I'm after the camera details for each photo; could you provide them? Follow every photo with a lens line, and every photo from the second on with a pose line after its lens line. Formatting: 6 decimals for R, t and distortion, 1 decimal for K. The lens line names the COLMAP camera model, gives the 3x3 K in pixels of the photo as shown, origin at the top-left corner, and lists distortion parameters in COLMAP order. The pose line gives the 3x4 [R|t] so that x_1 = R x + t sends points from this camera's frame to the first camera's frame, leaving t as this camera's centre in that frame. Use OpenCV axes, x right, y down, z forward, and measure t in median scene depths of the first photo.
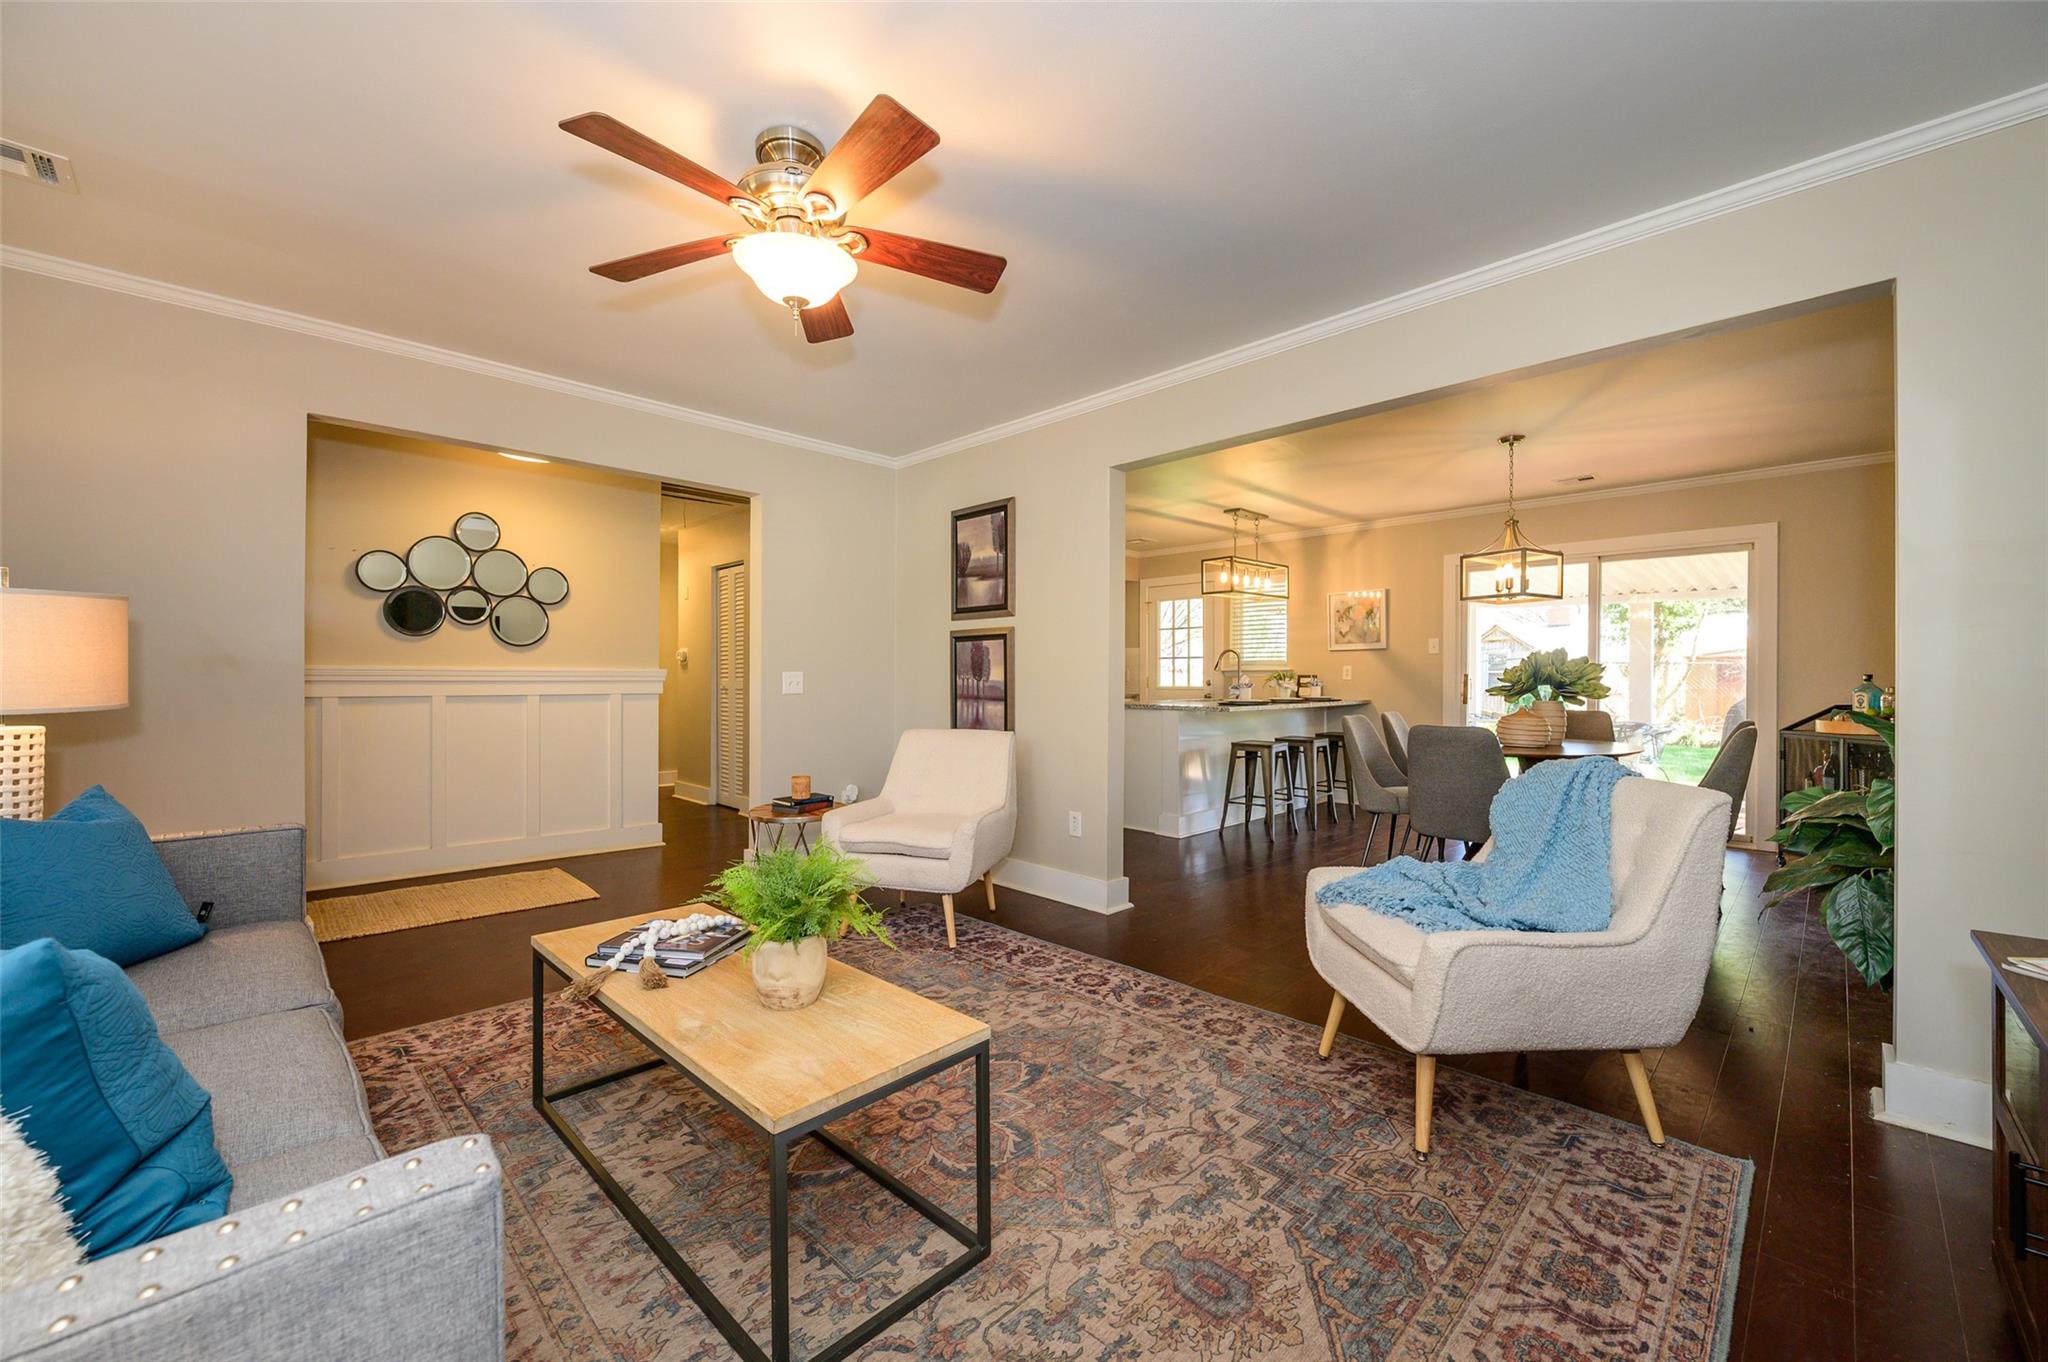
lens RADIAL K [[810.2, 0, 1019.7], [0, 810.2, 680.0], [0, 0, 1]] dist [0.000827, -0.000284]
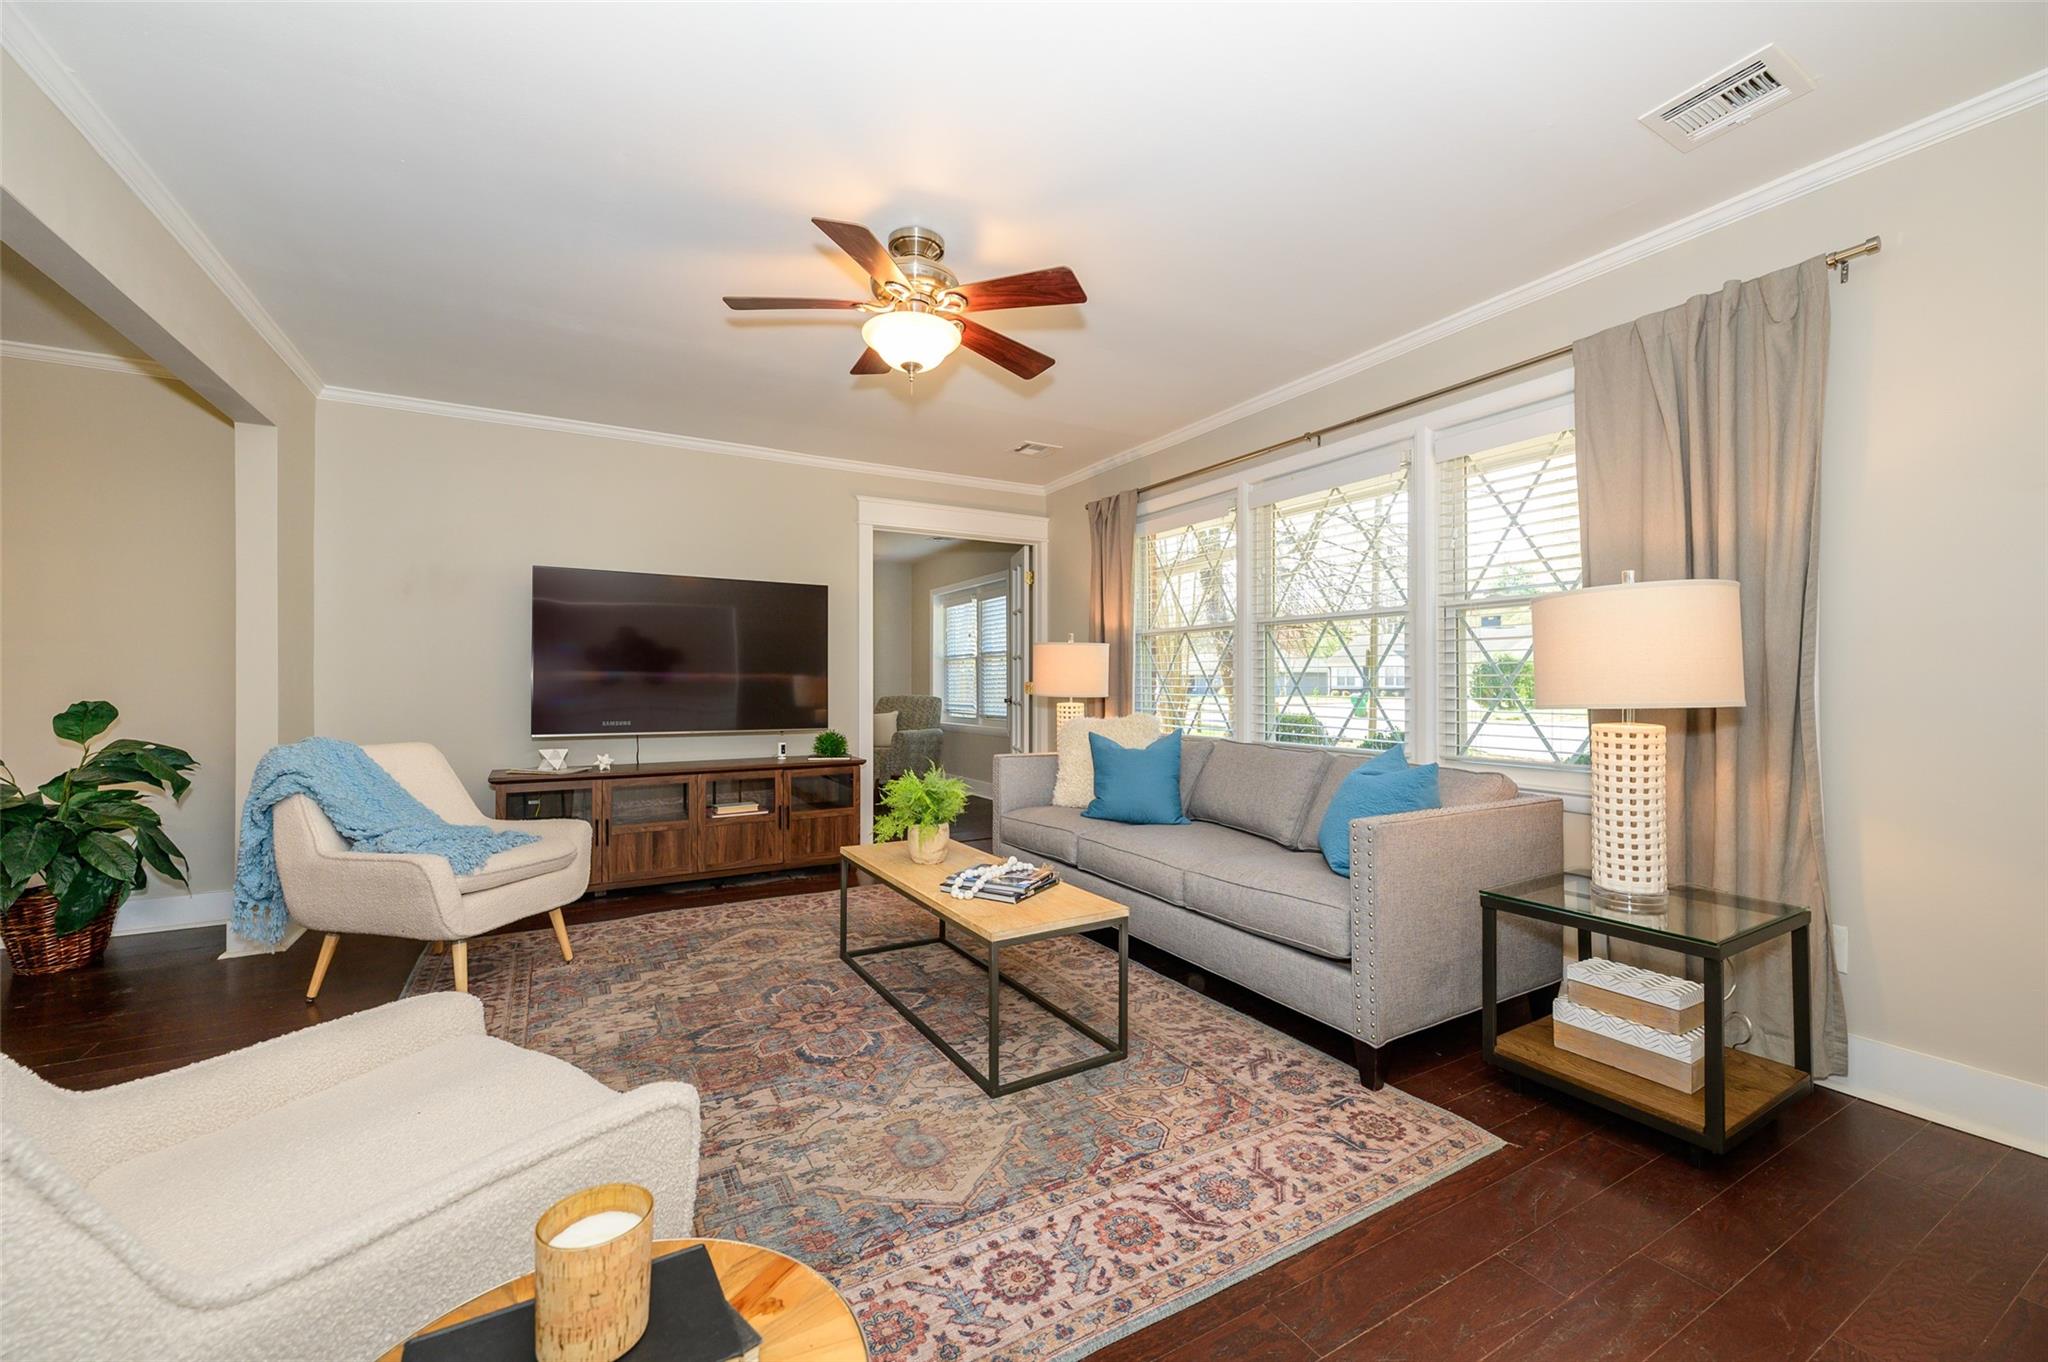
lens RADIAL K [[810.2, 0, 1018.2], [0, 810.2, 676.6], [0, 0, 1]] dist [0.000827, -0.000284]
pose [[-0.964197, -0.000872, 0.265187, -0.492950], [-0.002309, 0.999984, -0.005106, 0.002839], [-0.265178, -0.005535, -0.964184, 1.391403]]
